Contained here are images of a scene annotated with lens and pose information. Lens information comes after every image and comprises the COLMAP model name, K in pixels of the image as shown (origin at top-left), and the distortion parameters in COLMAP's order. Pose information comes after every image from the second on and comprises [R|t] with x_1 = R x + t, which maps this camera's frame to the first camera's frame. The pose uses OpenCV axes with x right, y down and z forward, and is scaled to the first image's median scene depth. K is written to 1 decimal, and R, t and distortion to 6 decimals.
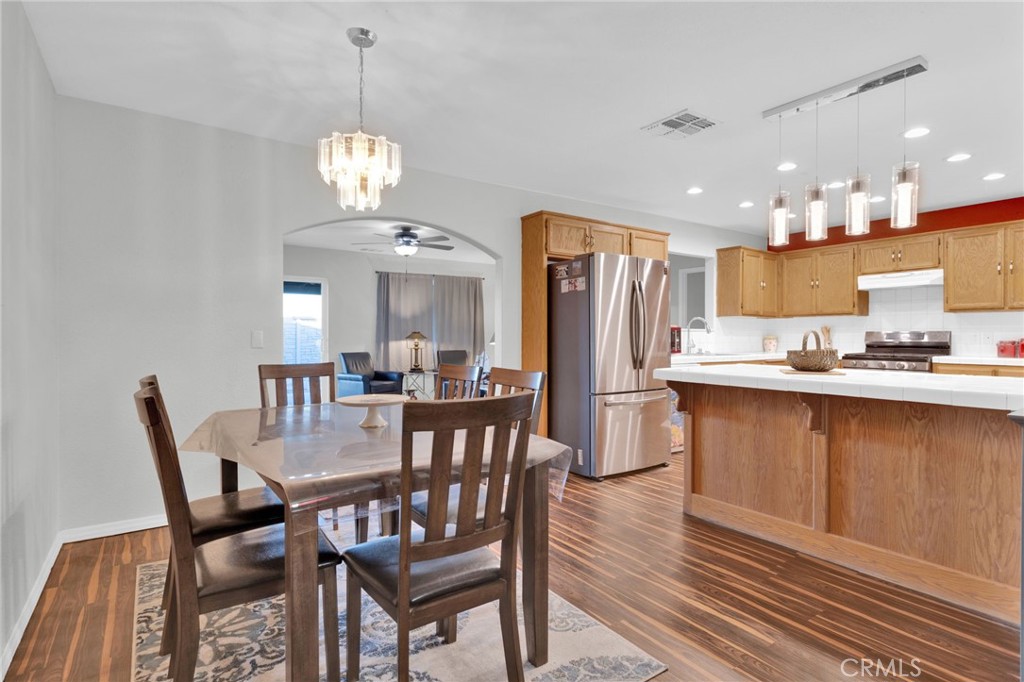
lens RADIAL K [[526.2, 0, 516.1], [0, 526.2, 339.1], [0, 0, 1]] dist [-0.006643, 0.001305]
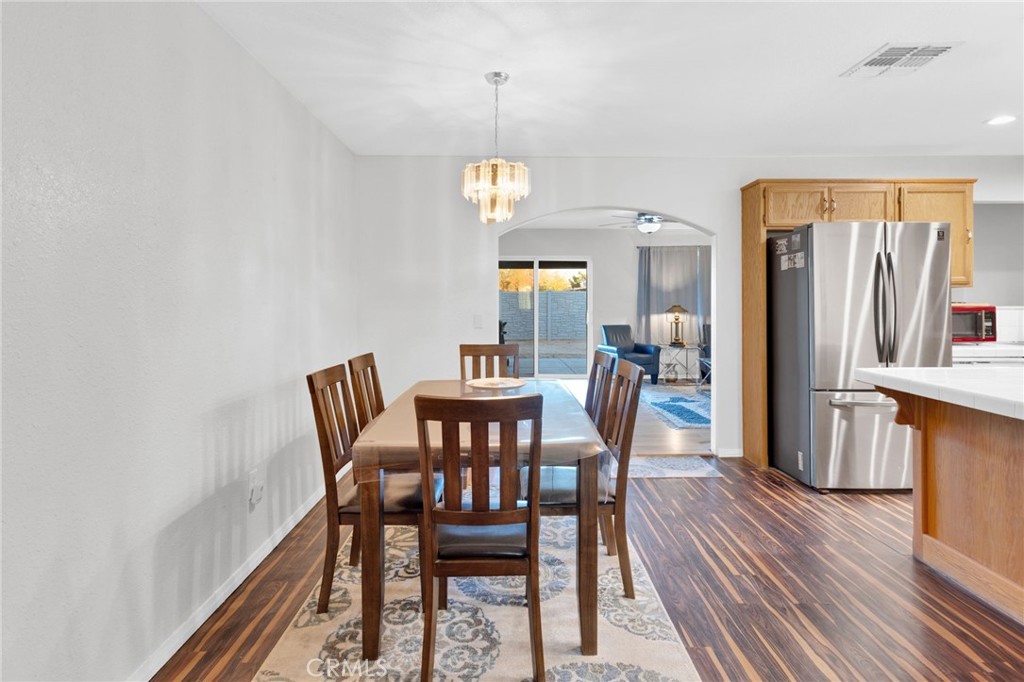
lens RADIAL K [[526.2, 0, 510.8], [0, 526.2, 300.3], [0, 0, 1]] dist [-0.006643, 0.001305]
pose [[0.819968, -0.002760, -0.572402, 0.271564], [-0.000235, 0.999987, -0.005158, -0.041213], [0.572409, 0.004364, 0.819957, 0.027236]]
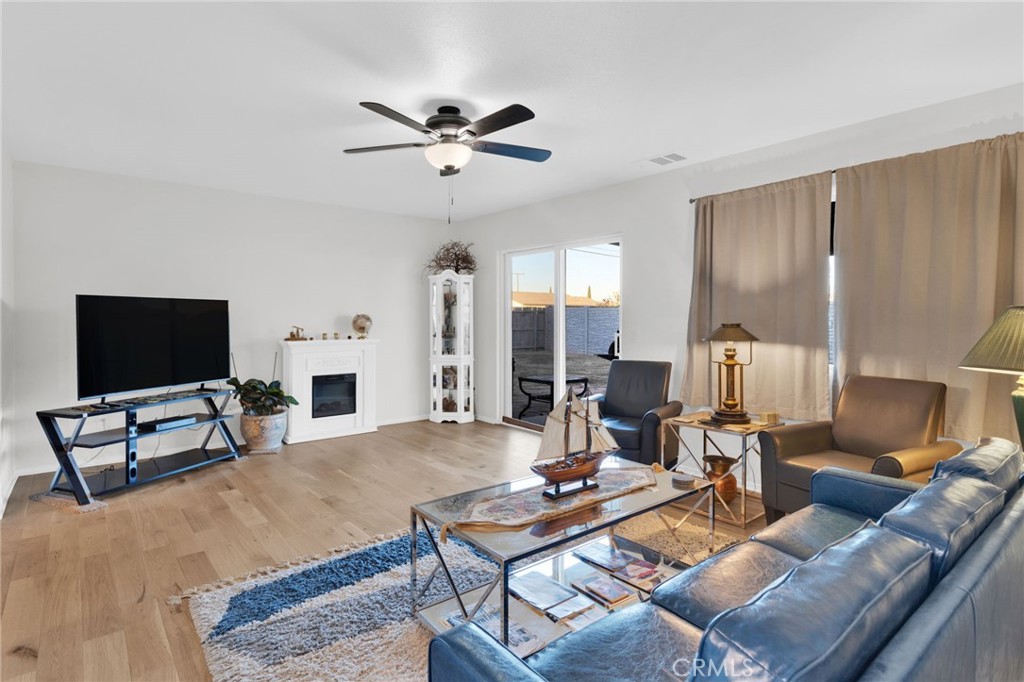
lens RADIAL K [[526.2, 0, 513.8], [0, 526.2, 333.8], [0, 0, 1]] dist [-0.006643, 0.001305]
pose [[0.093215, 0.028852, -0.995228, 0.471961], [-0.009880, 0.999558, 0.028052, -0.036343], [0.995597, 0.007218, 0.093459, 1.784320]]
